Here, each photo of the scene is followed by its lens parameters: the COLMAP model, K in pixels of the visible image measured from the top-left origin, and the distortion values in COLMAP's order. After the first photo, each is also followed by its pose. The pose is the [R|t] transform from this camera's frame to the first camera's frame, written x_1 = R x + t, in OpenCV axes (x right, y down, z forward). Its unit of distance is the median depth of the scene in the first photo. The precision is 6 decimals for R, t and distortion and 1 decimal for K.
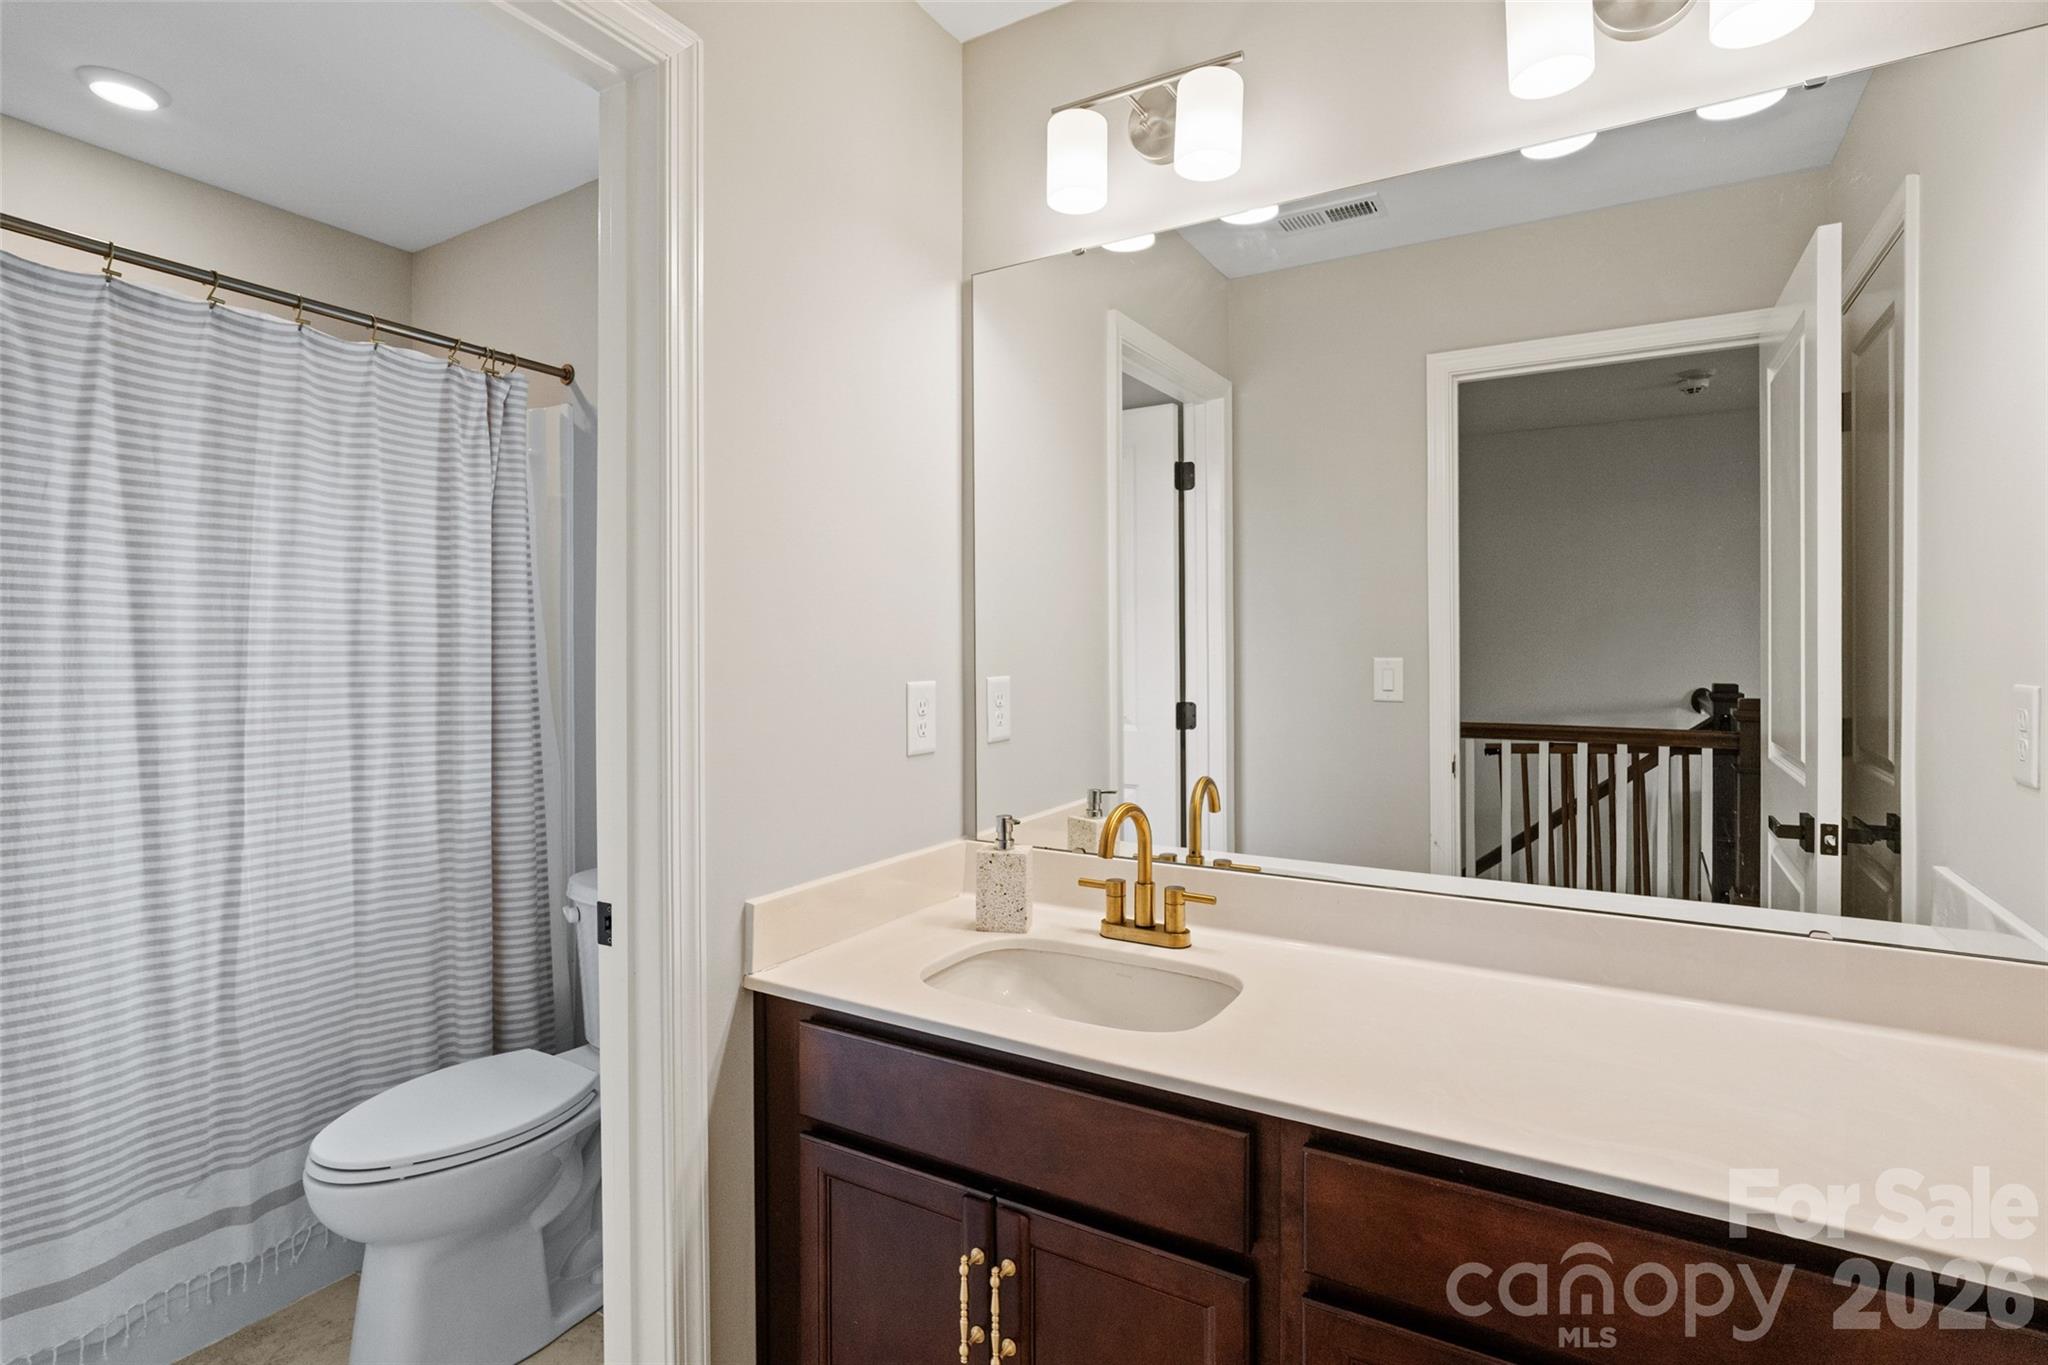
lens RADIAL K [[973.3, 0, 1020.1], [0, 973.3, 666.6], [0, 0, 1]] dist [-0.019462, 0.011195]
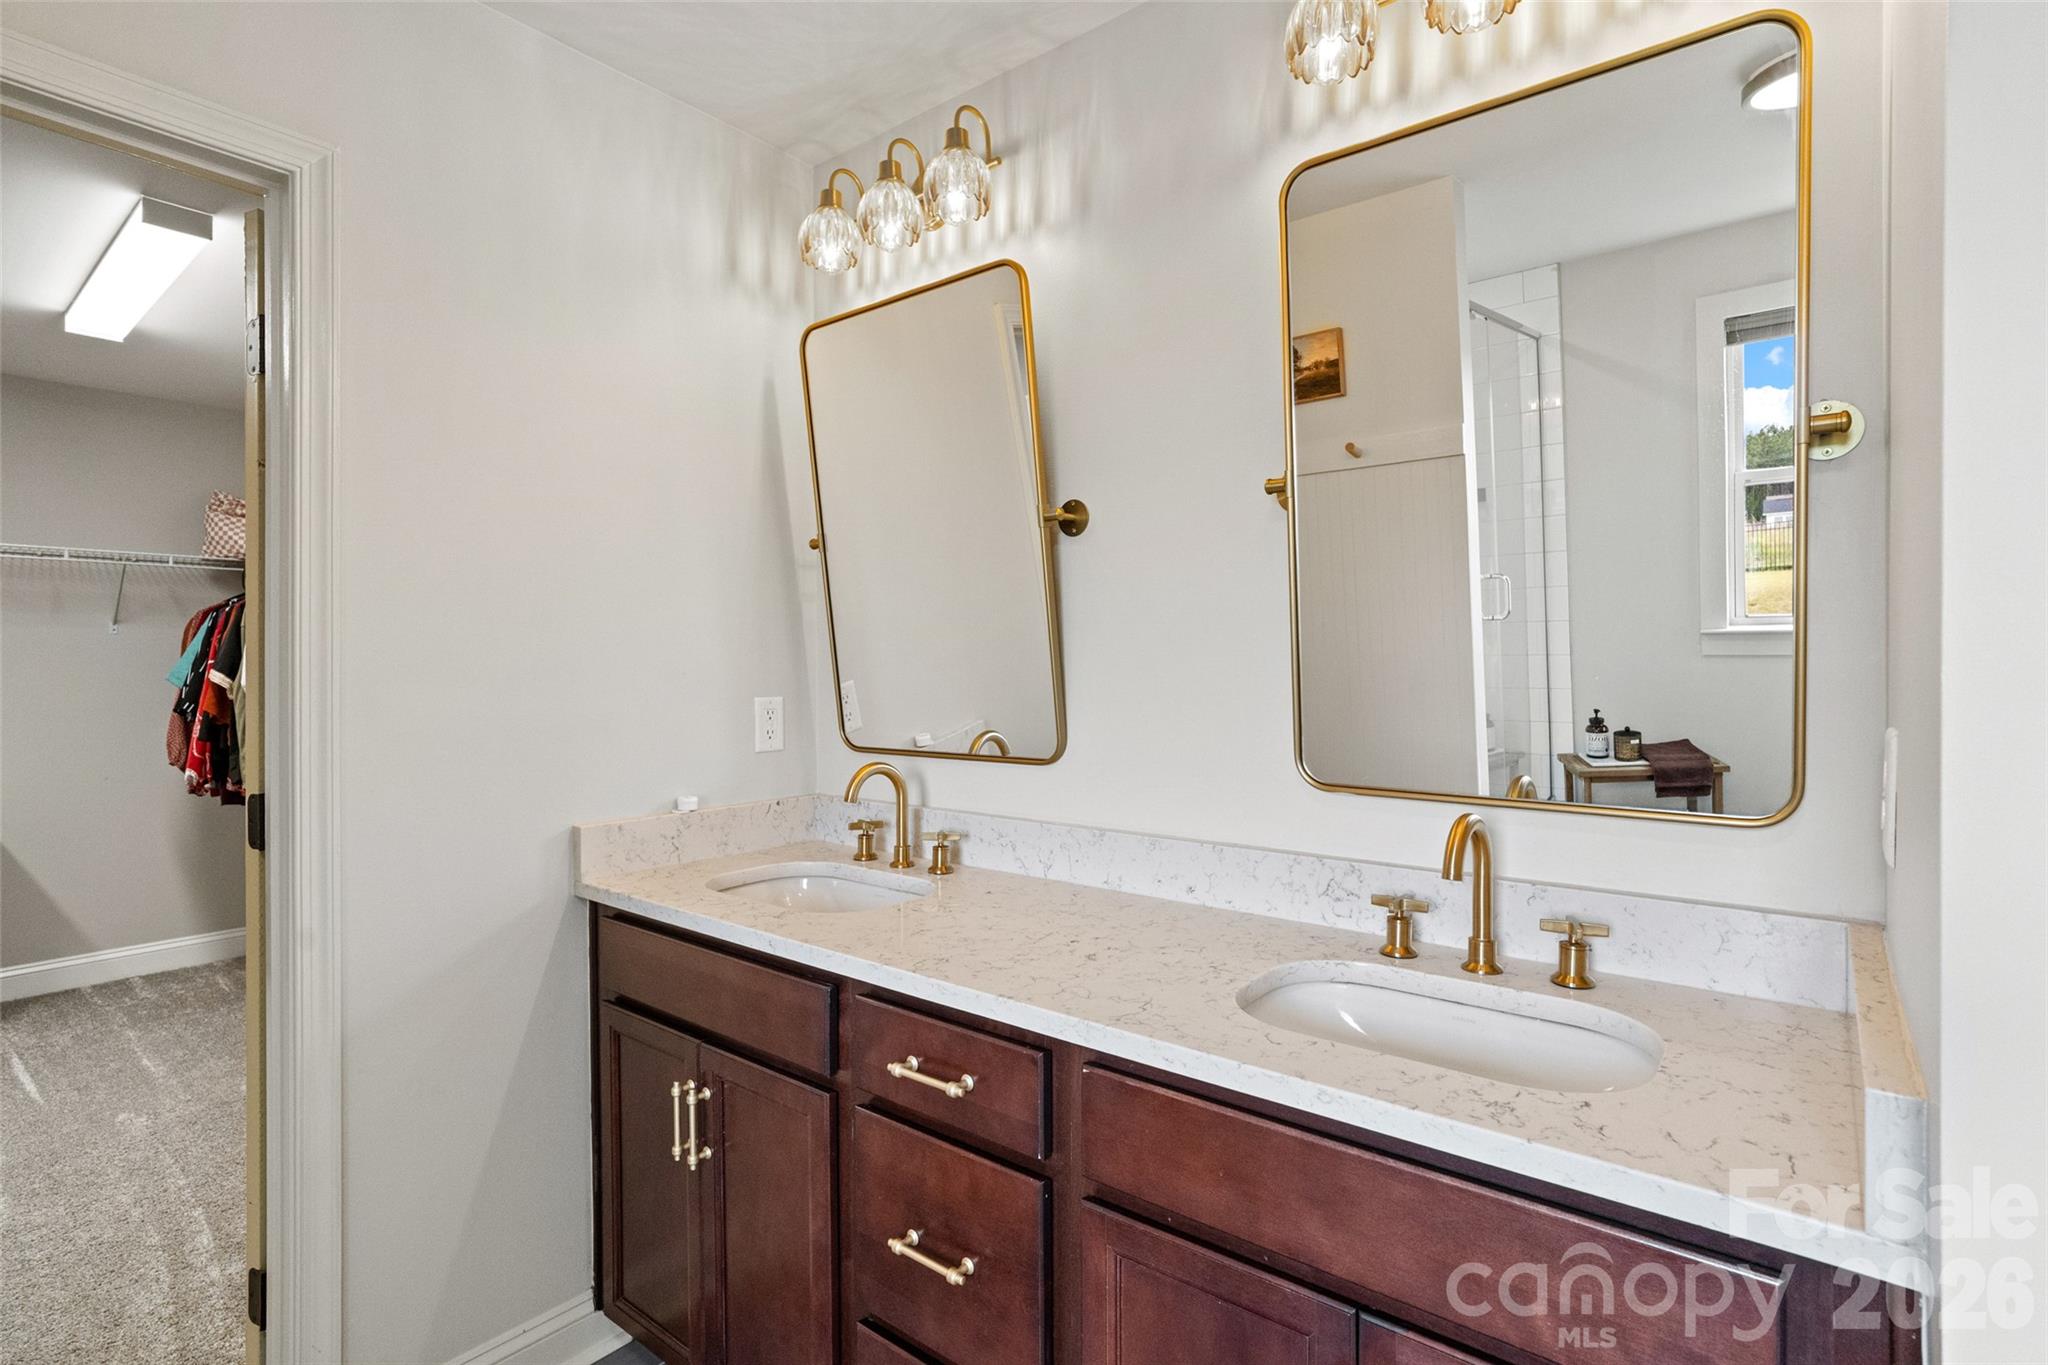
lens RADIAL K [[973.3, 0, 1020.1], [0, 973.3, 666.6], [0, 0, 1]] dist [-0.019462, 0.011195]
pose [[0.991337, 0.000051, -0.131342, 0.471388], [-0.001206, 0.999961, -0.008717, 0.030554], [0.131337, 0.008800, 0.991299, -0.222552]]
